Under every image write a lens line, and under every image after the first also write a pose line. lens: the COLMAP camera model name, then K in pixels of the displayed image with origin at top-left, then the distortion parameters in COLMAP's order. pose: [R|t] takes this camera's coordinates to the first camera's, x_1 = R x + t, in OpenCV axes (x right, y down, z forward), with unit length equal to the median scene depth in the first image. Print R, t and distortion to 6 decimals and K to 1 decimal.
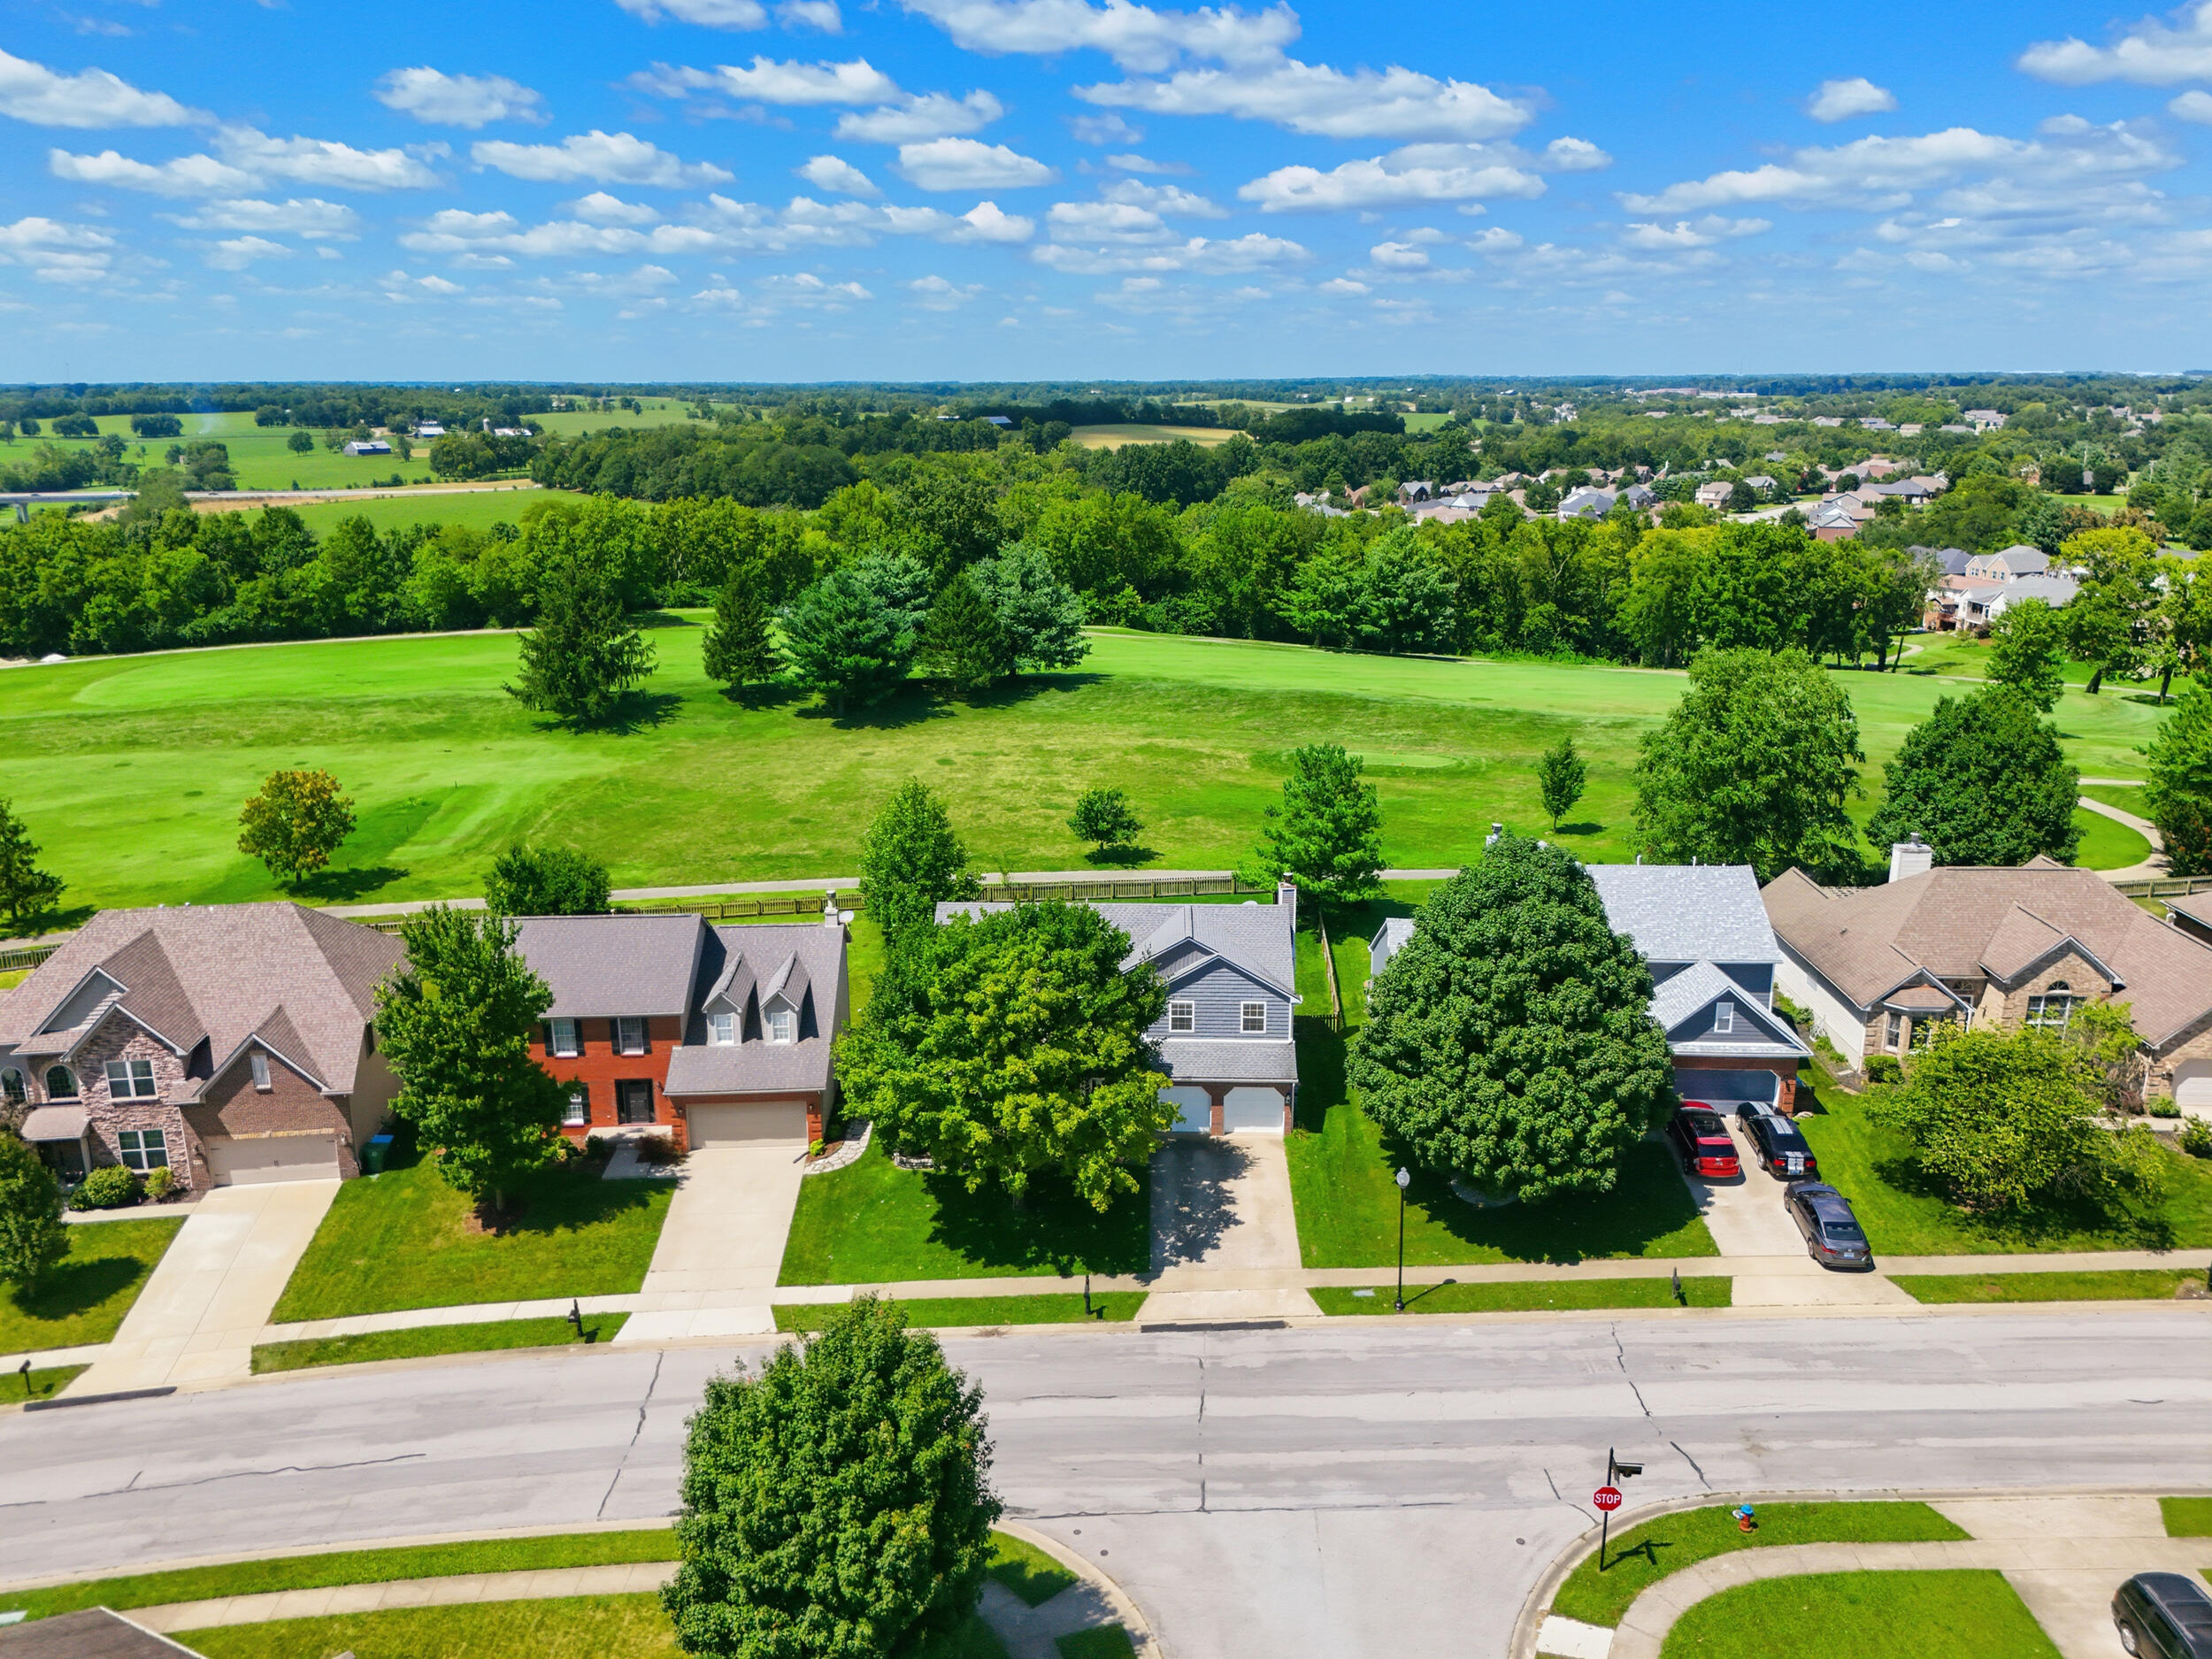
lens RADIAL K [[1608.4, 0, 1106.0], [0, 1608.4, 829.5], [0, 0, 1]] dist [0.064874, -0.065637]
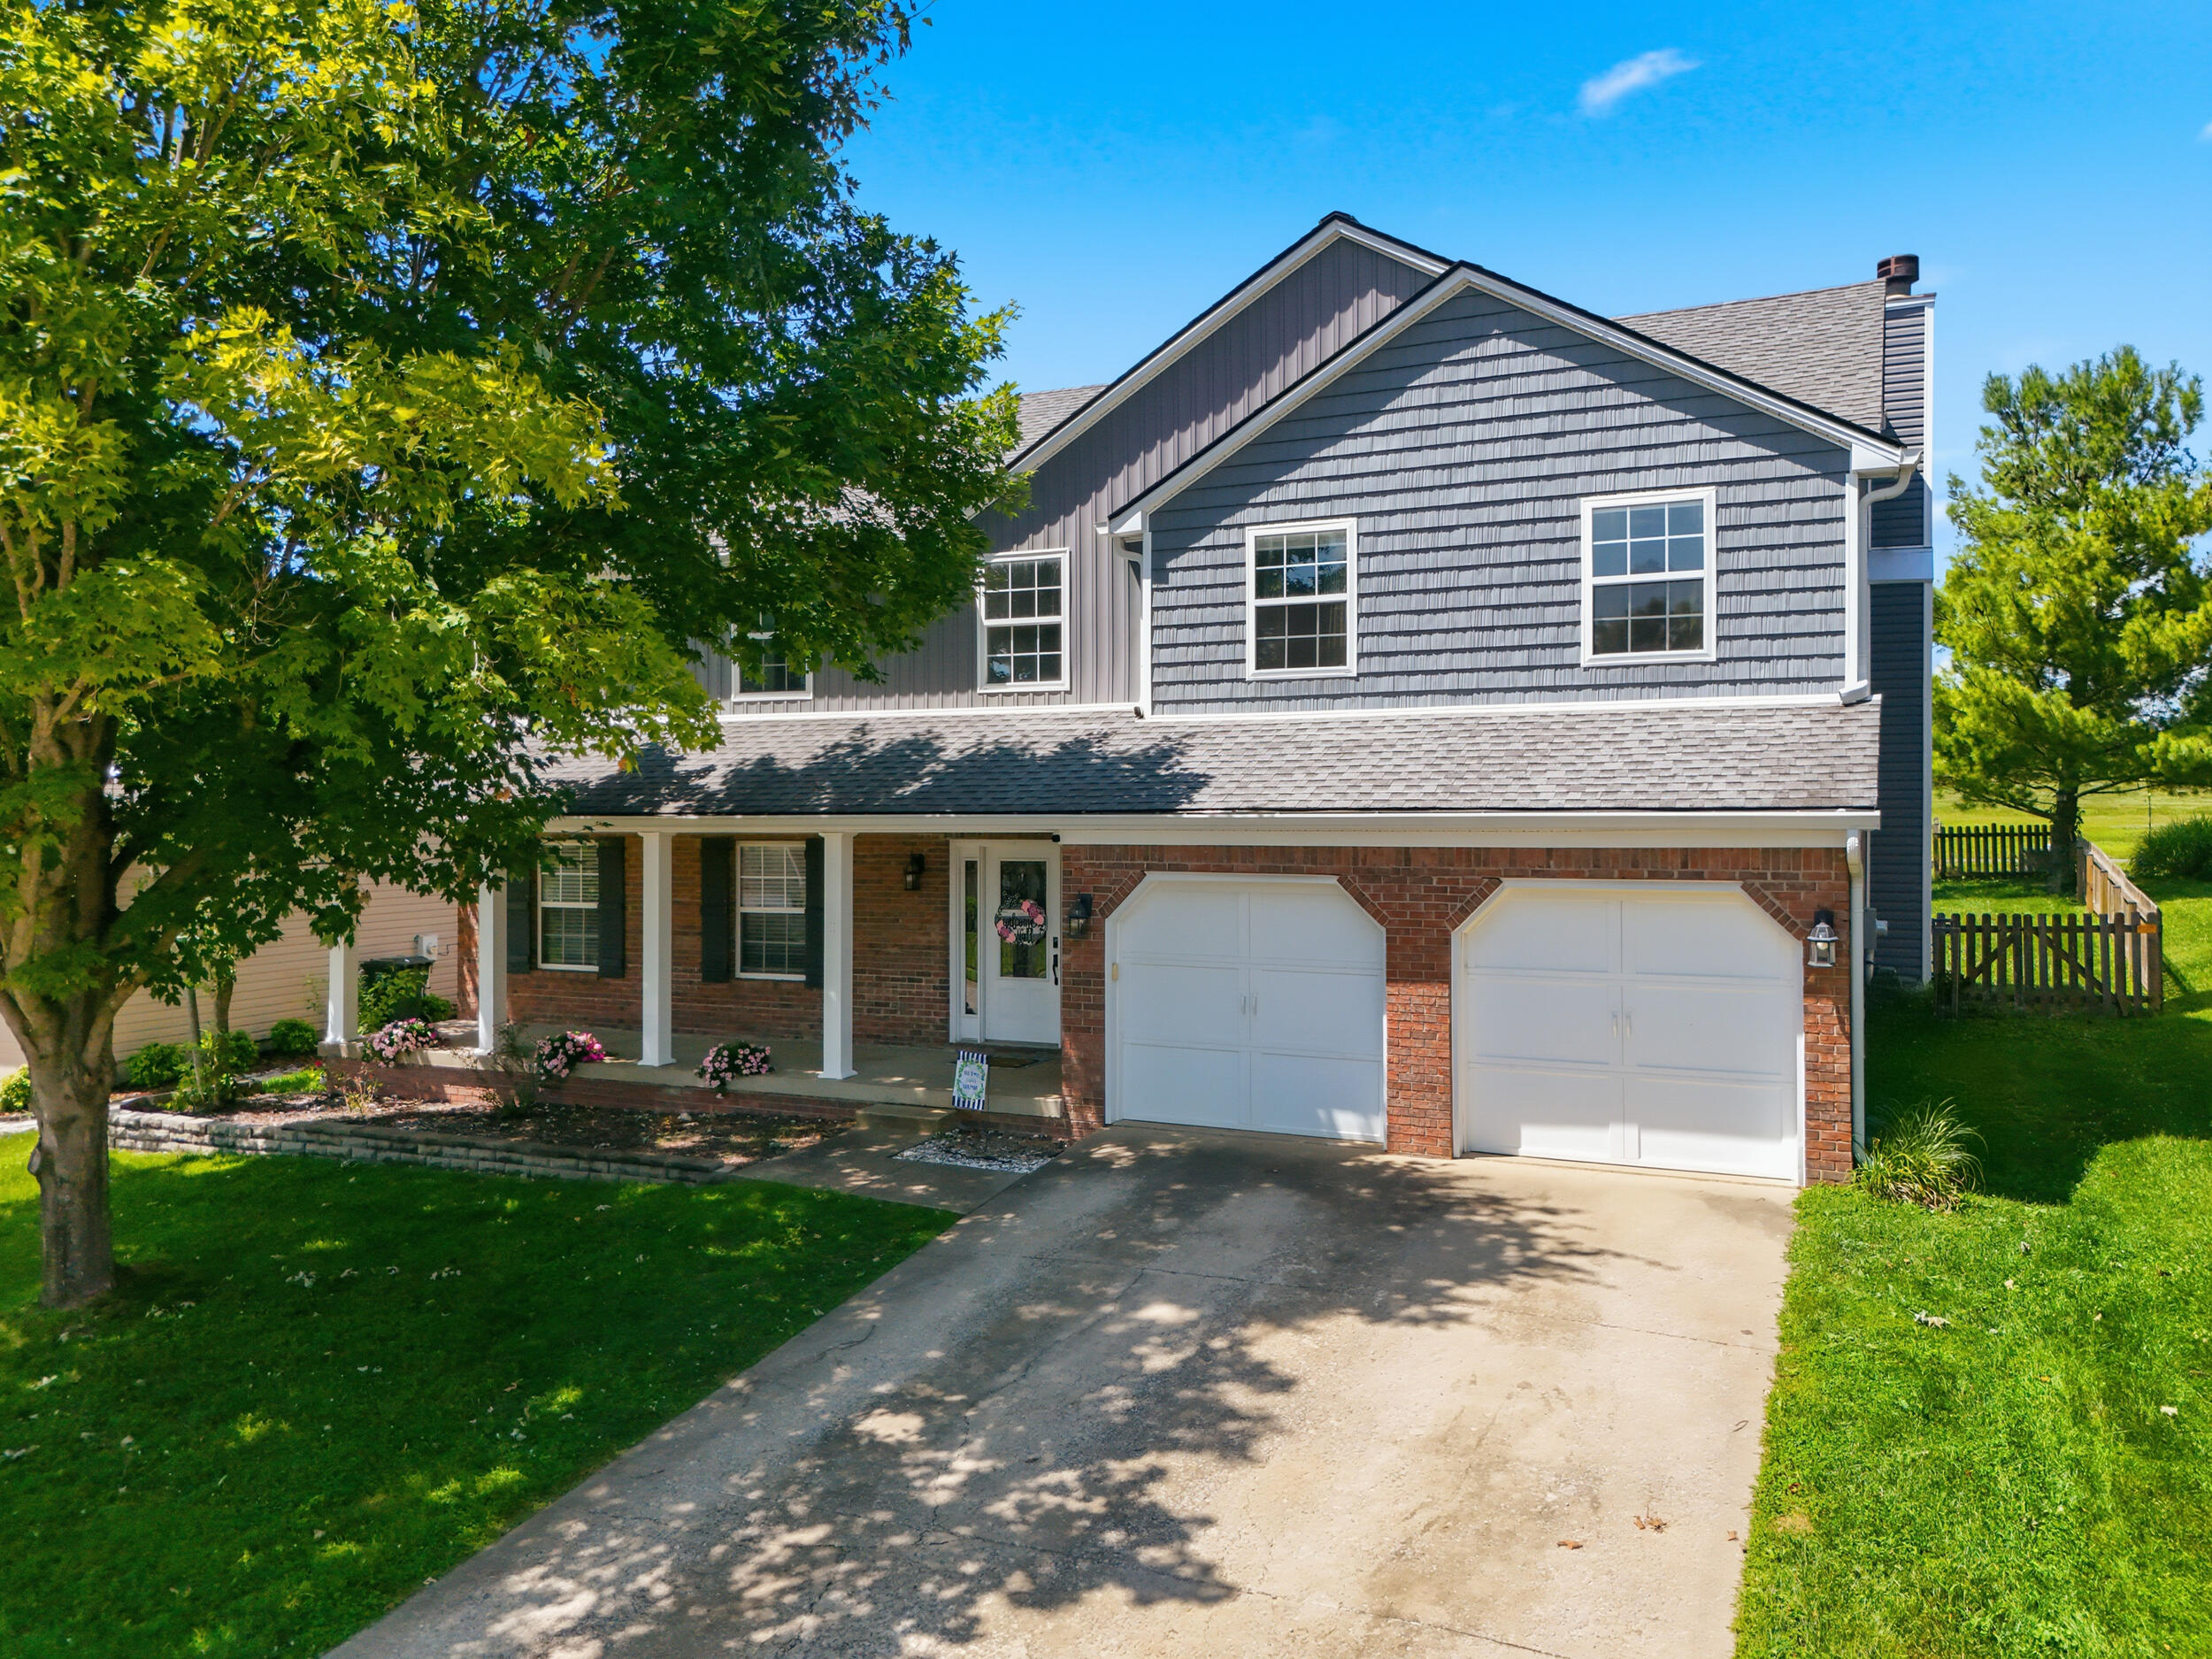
lens RADIAL K [[1655.5, 0, 1106.0], [0, 1655.5, 829.5], [0, 0, 1]] dist [0.007469, 0.002300]
pose [[0.914272, 0.002179, -0.405094, 0.115634], [-0.102361, 0.968778, -0.225811, 0.203323], [0.391954, 0.247919, 0.885950, 0.819776]]
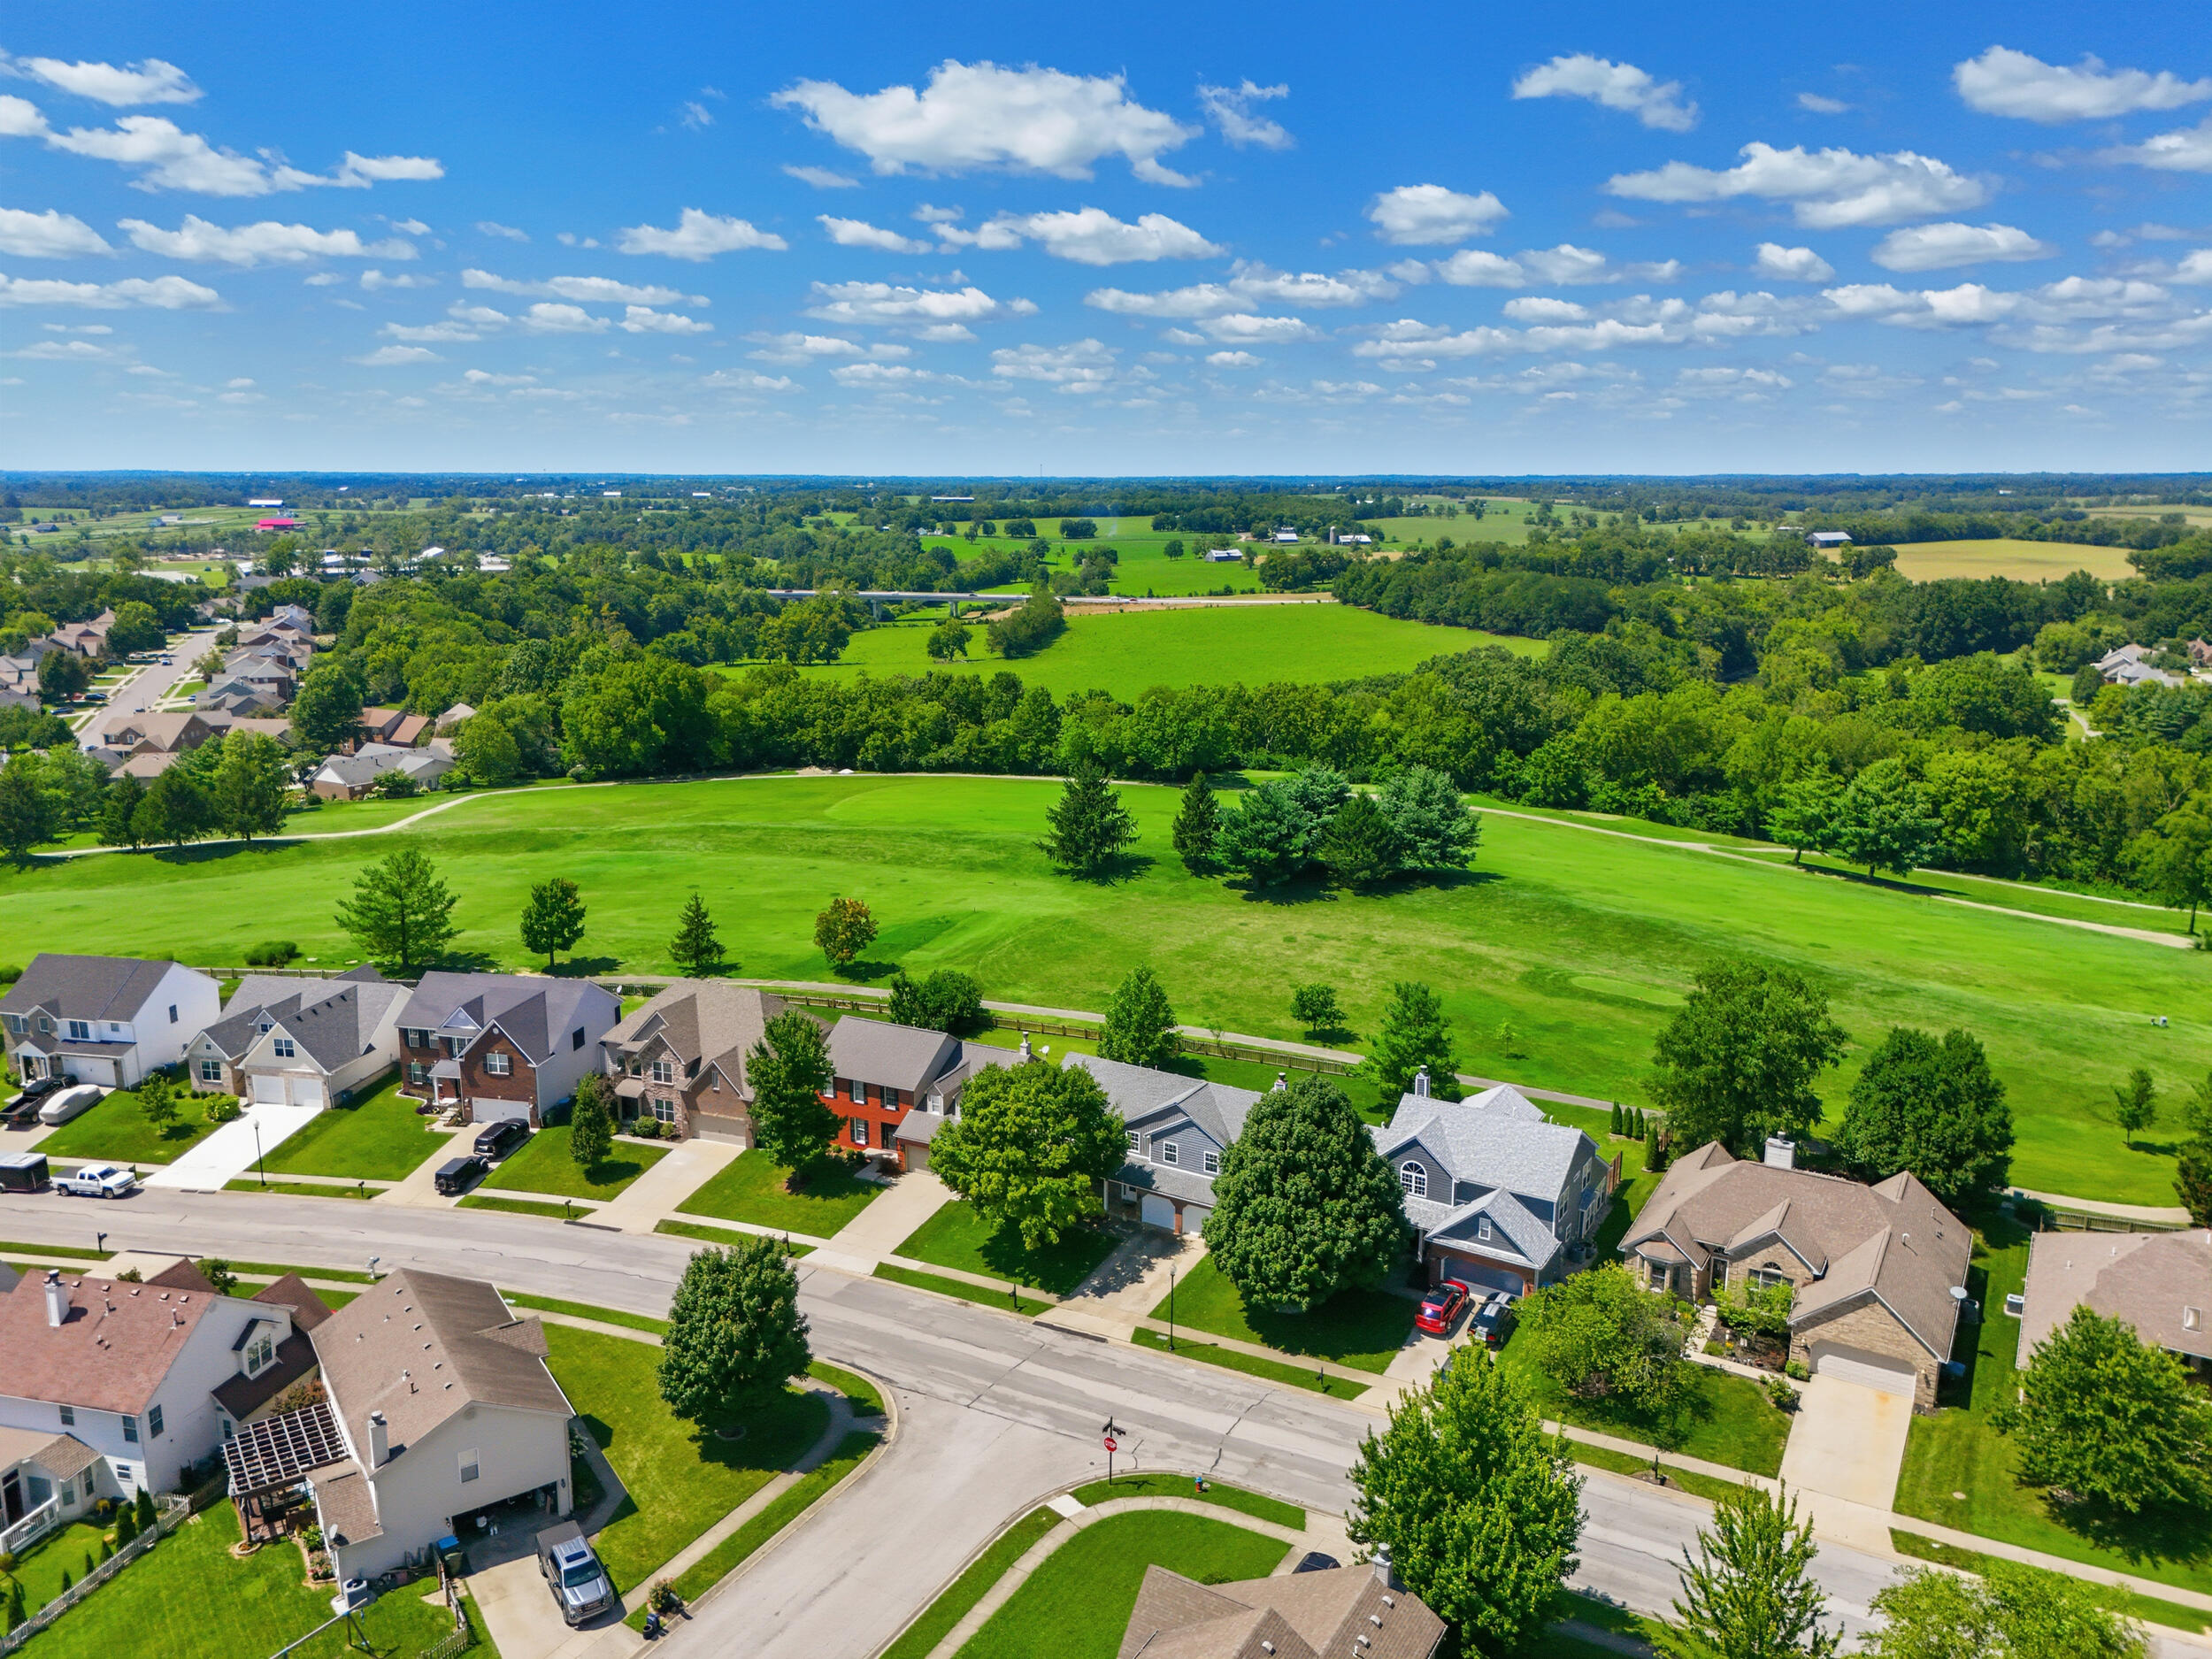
lens RADIAL K [[1574.9, 0, 1106.0], [0, 1574.9, 829.5], [0, 0, 1]] dist [0.109160, -0.200937]
pose [[0.876664, 0.107850, -0.468859, 0.696372], [-0.134261, 0.990675, -0.023157, -0.154817], [0.461989, 0.083250, 0.882970, -0.427275]]
